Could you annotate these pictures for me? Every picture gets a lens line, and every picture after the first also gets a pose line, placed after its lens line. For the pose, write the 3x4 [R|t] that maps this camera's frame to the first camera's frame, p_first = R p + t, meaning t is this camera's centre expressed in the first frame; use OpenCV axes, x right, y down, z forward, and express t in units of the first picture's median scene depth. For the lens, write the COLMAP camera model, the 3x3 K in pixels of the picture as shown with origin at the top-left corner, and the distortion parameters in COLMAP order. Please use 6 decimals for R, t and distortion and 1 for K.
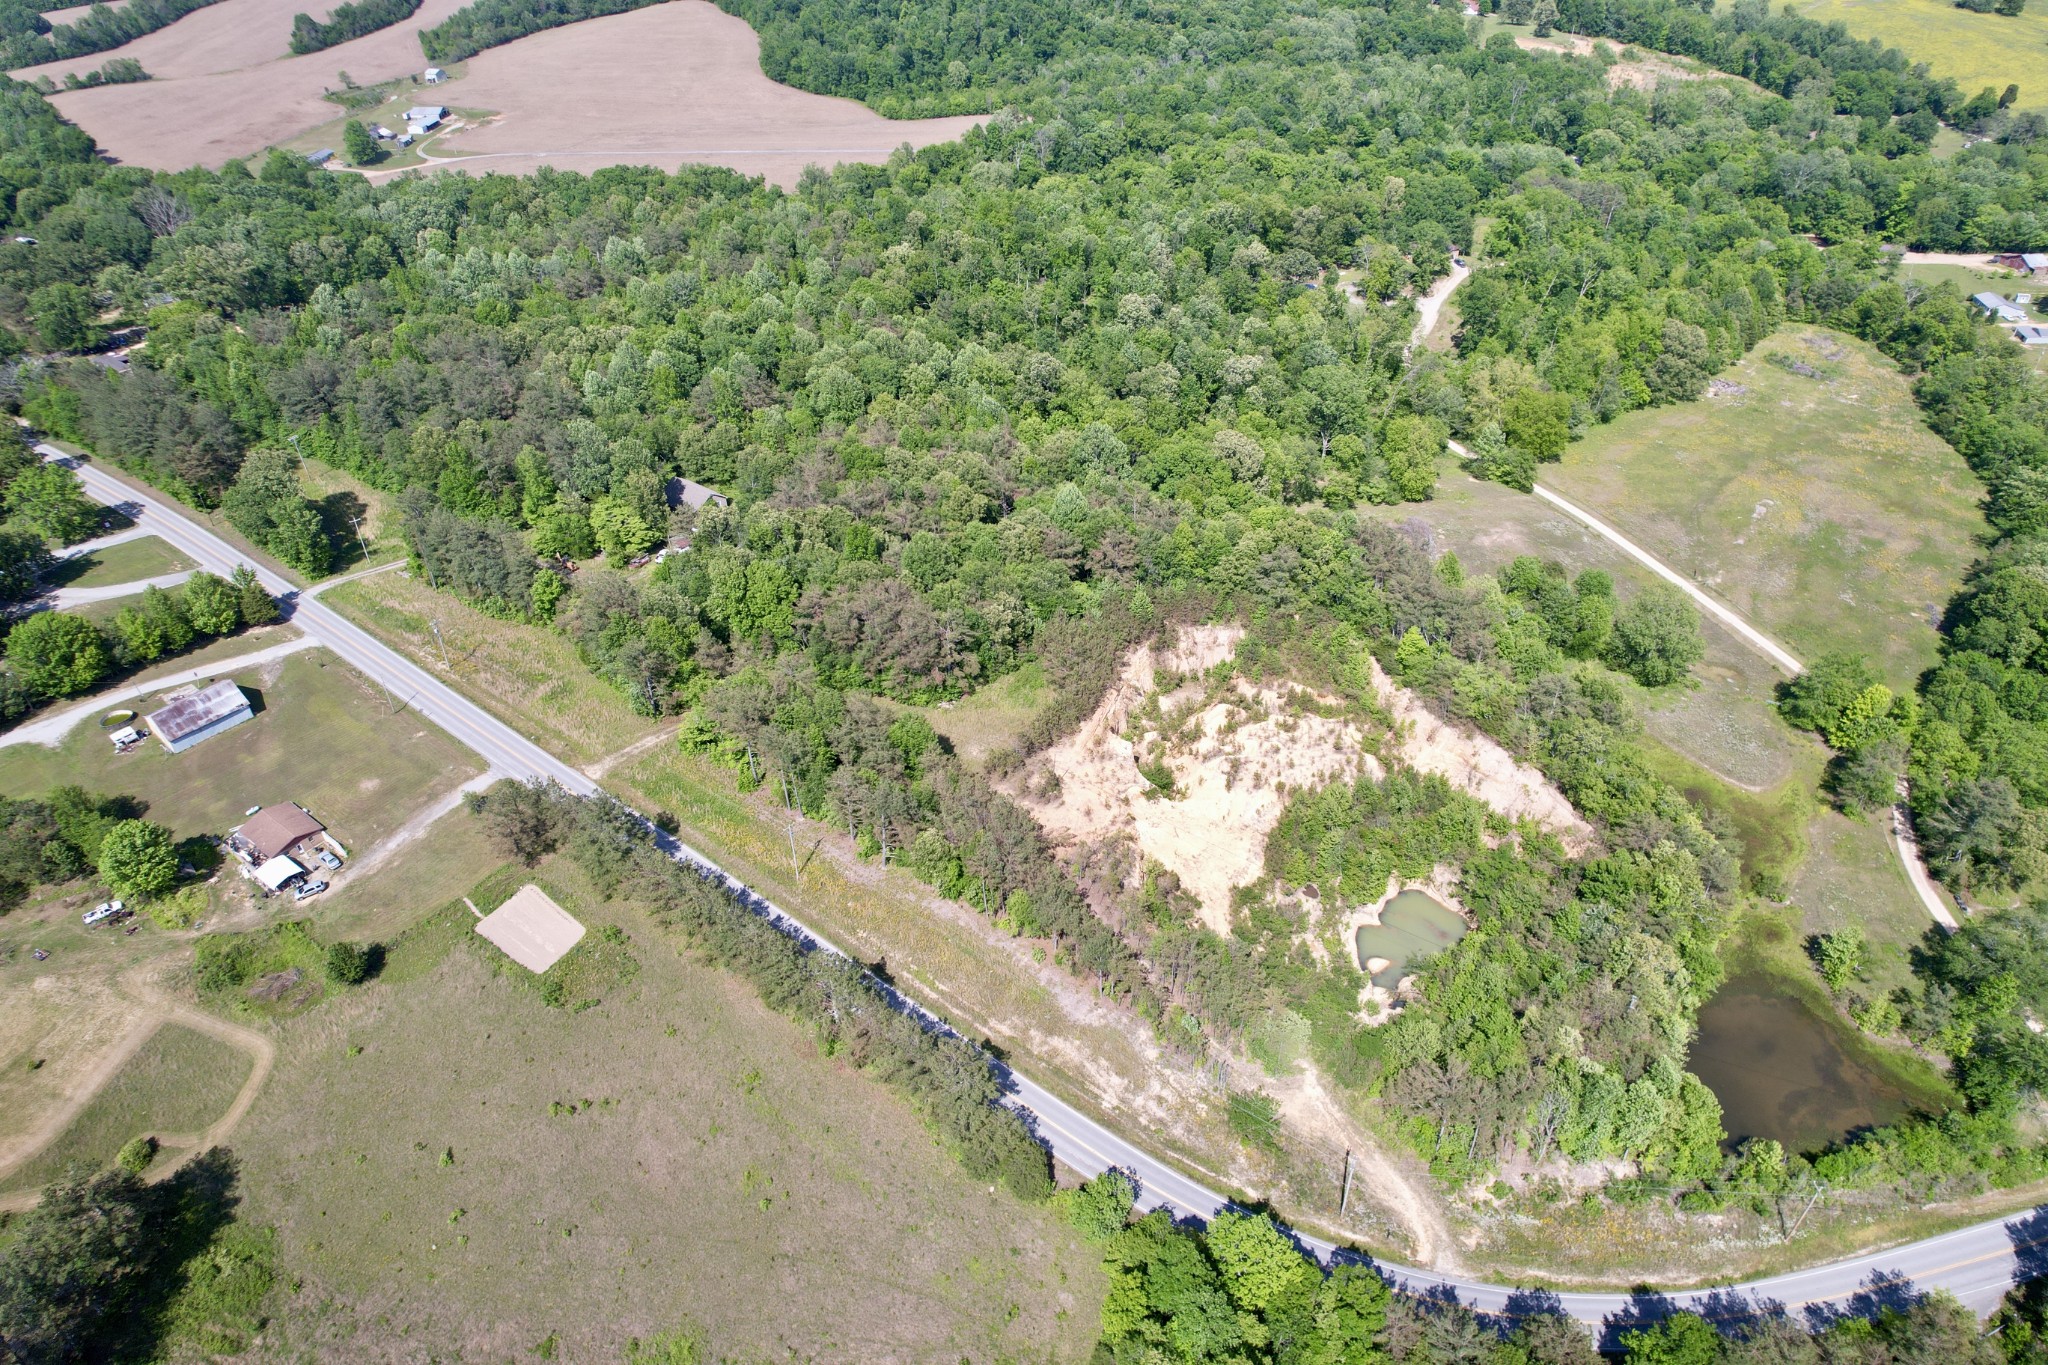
lens RADIAL K [[1310.0, 0, 1028.4], [0, 1310.0, 693.7], [0, 0, 1]] dist [-0.084077, 0.083602]
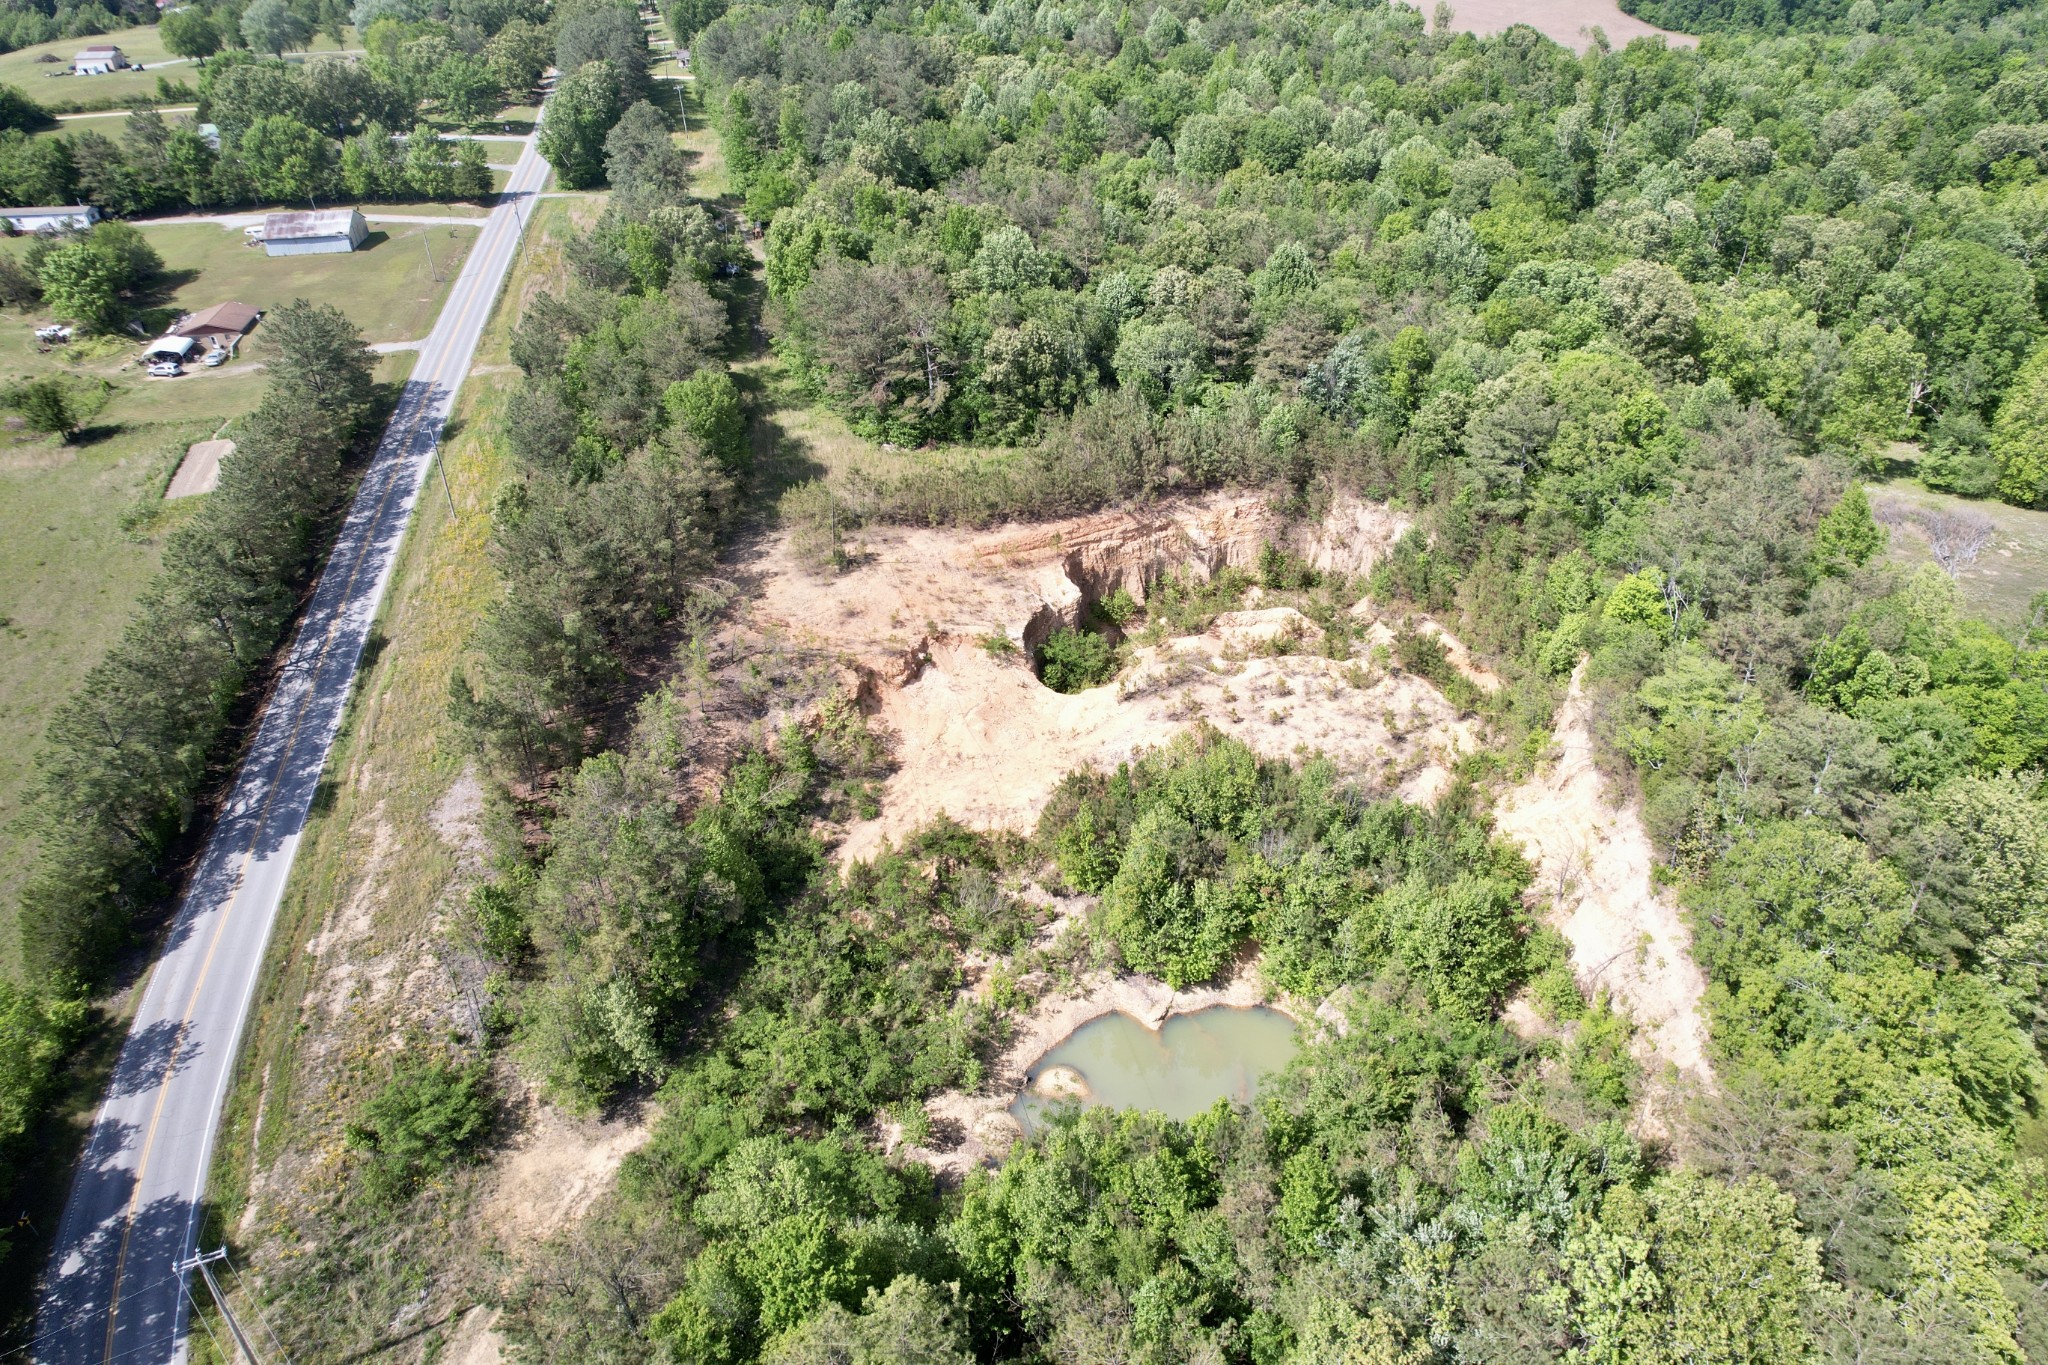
lens RADIAL K [[1306.3, 0, 1031.2], [0, 1306.3, 675.3], [0, 0, 1]] dist [-0.090021, 0.082953]
pose [[0.757168, 0.366422, -0.540770, 0.354579], [-0.387302, 0.918470, 0.080062, 0.030946], [0.526017, 0.148820, 0.837352, 0.448851]]
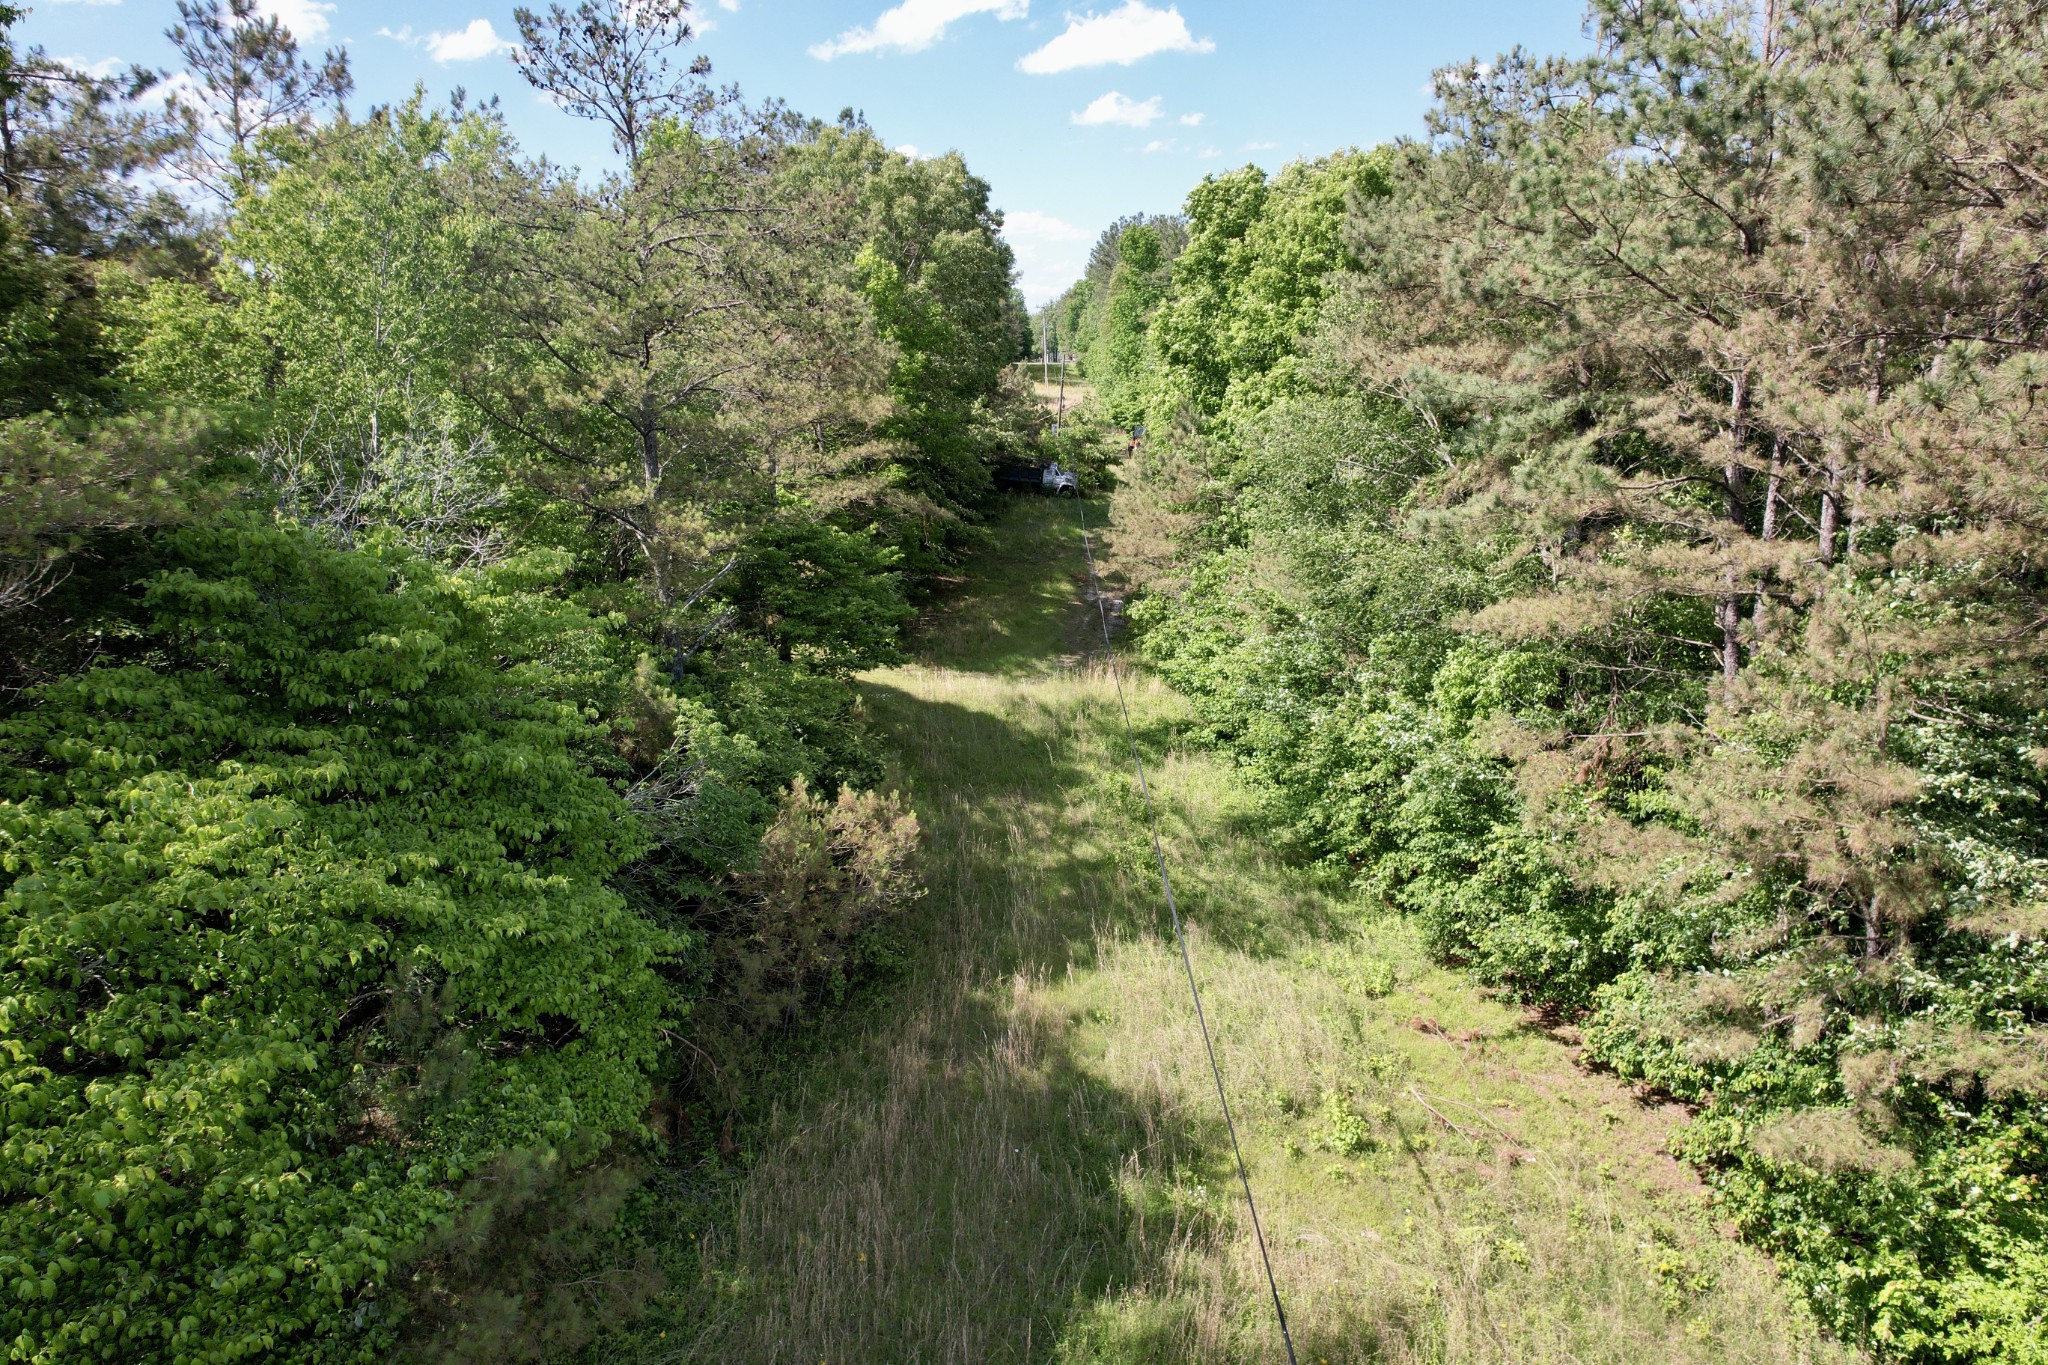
lens RADIAL K [[1306.3, 0, 1031.2], [0, 1306.3, 675.3], [0, 0, 1]] dist [-0.090021, 0.082953]
pose [[0.536783, 0.224653, -0.813262, -0.061510], [-0.501049, 0.860403, -0.093036, 0.006119], [0.678832, 0.457424, 0.574412, 0.829716]]
